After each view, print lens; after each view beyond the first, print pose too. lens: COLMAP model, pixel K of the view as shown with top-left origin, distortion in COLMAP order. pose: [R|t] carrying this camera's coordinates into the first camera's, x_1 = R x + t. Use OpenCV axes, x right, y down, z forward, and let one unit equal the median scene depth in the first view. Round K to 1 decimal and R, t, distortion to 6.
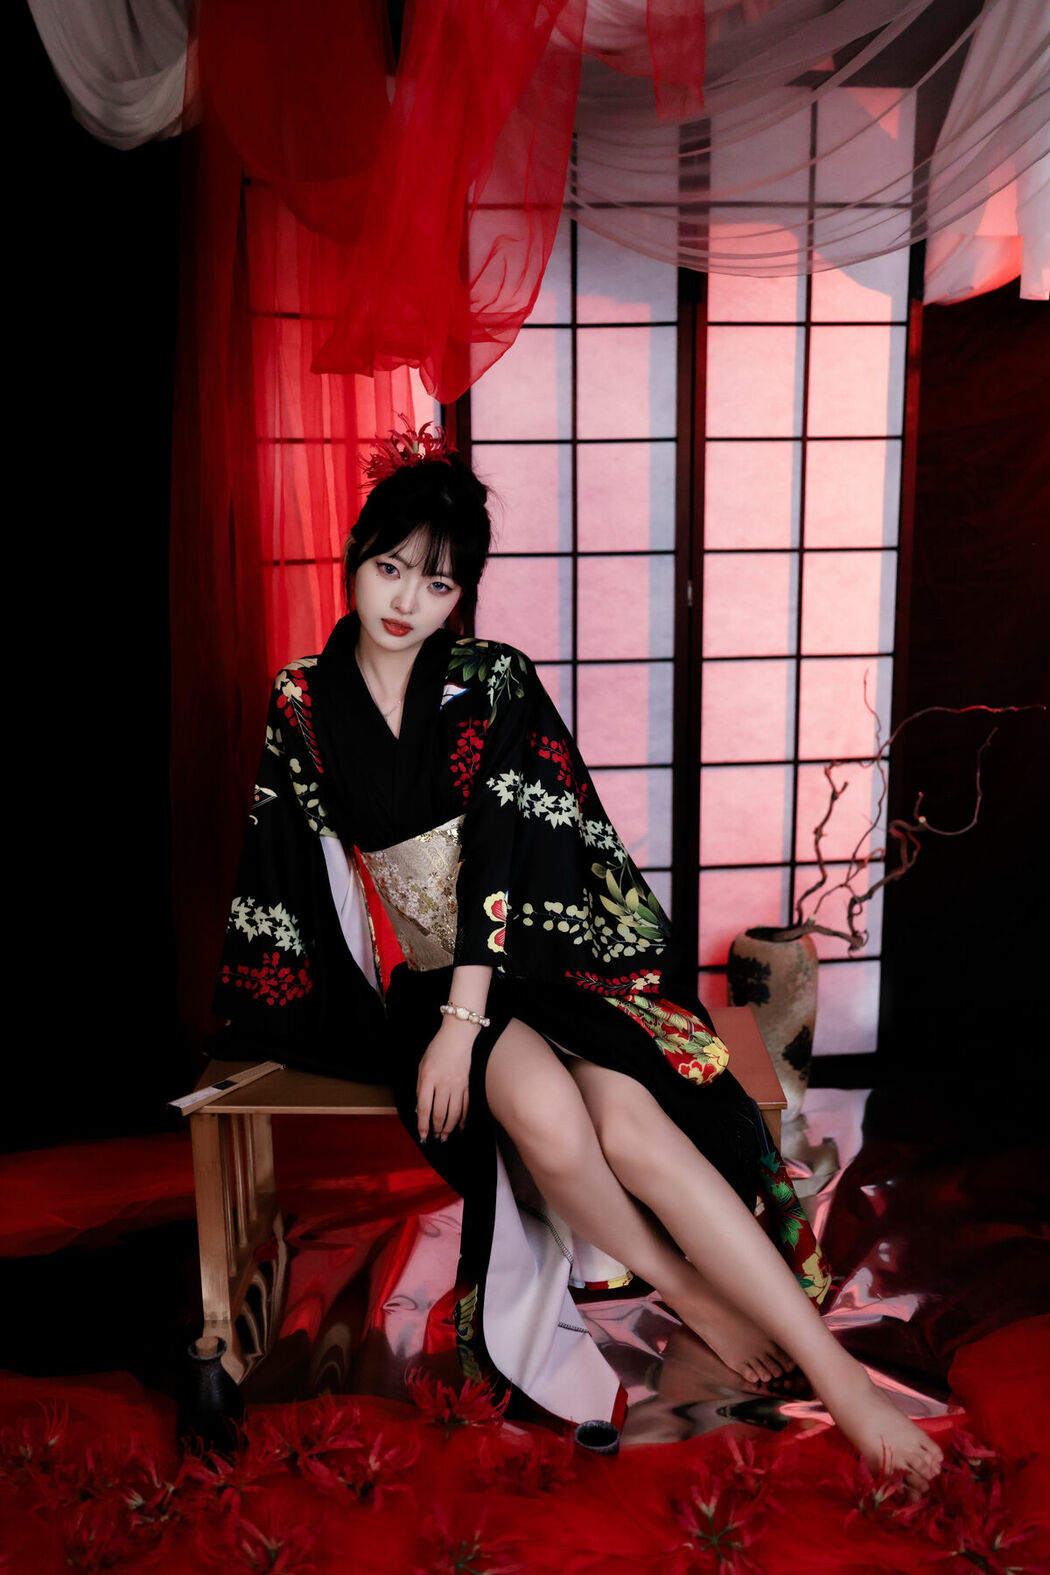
lens RADIAL K [[1524.0, 0, 534.9], [0, 1524.0, 771.5], [0, 0, 1]] dist [0.006809, 0.000000]
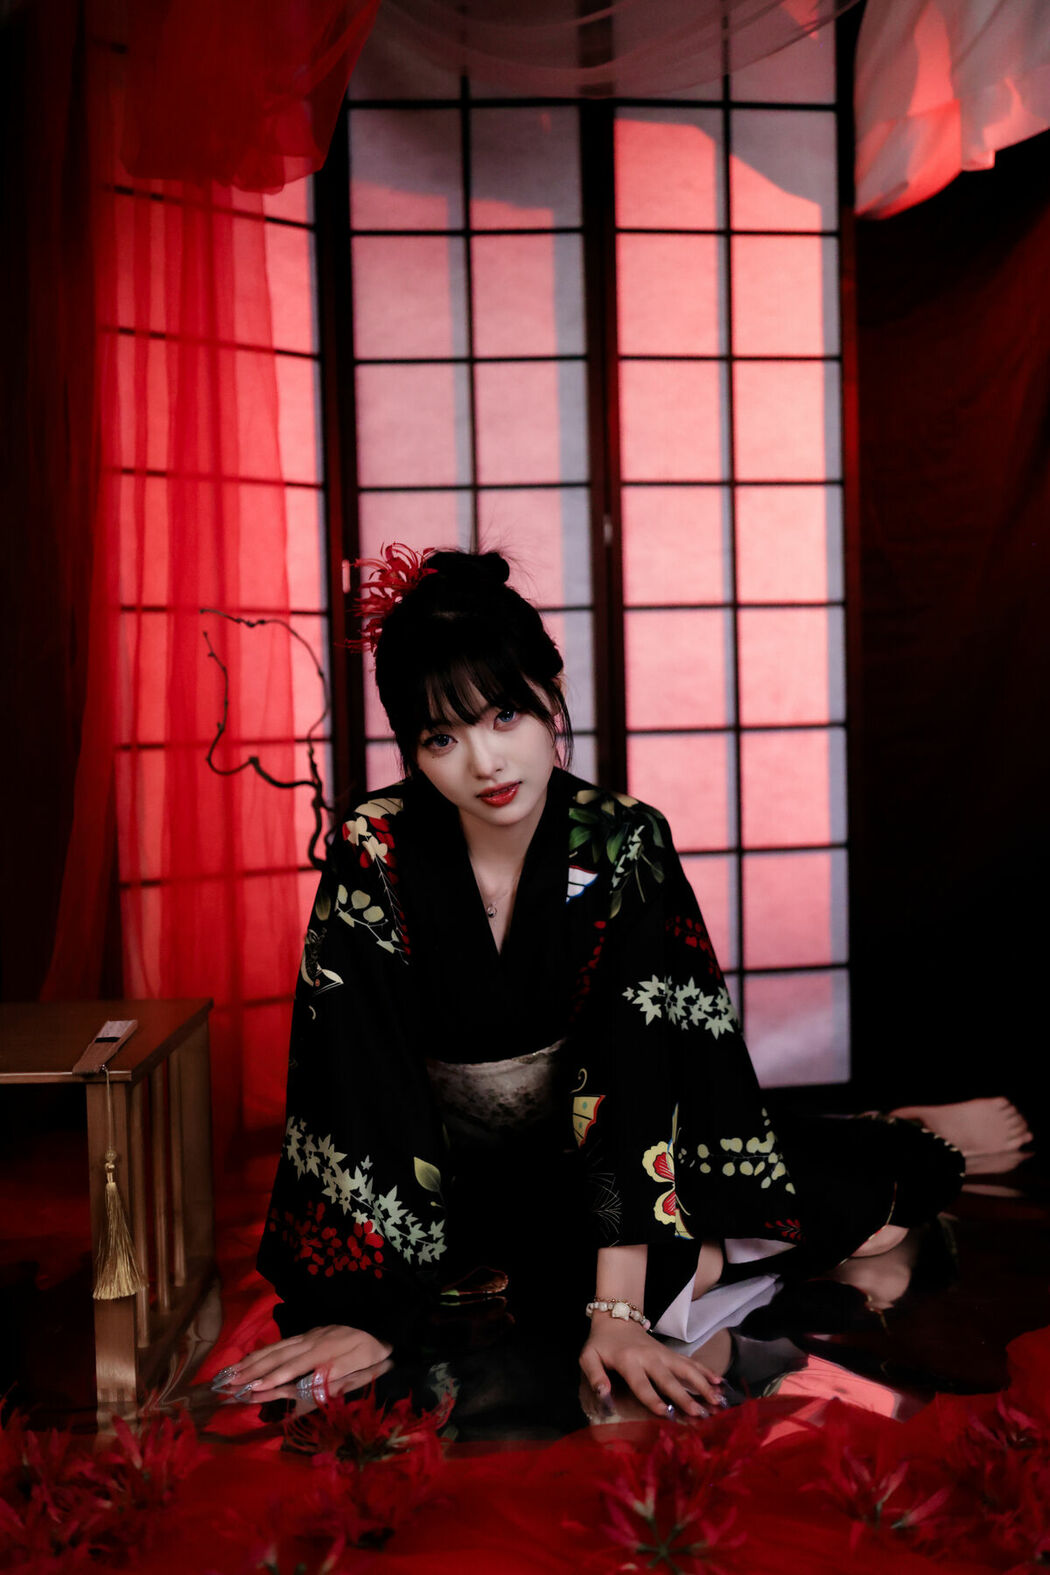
lens RADIAL K [[1524.0, 0, 518.7], [0, 1524.0, 761.4], [0, 0, 1]] dist [0.006809, 0.000000]
pose [[0.999720, -0.019568, 0.013275, 0.037102], [0.021400, 0.987531, -0.155966, 0.151468], [-0.010058, 0.156207, 0.987673, 0.160273]]
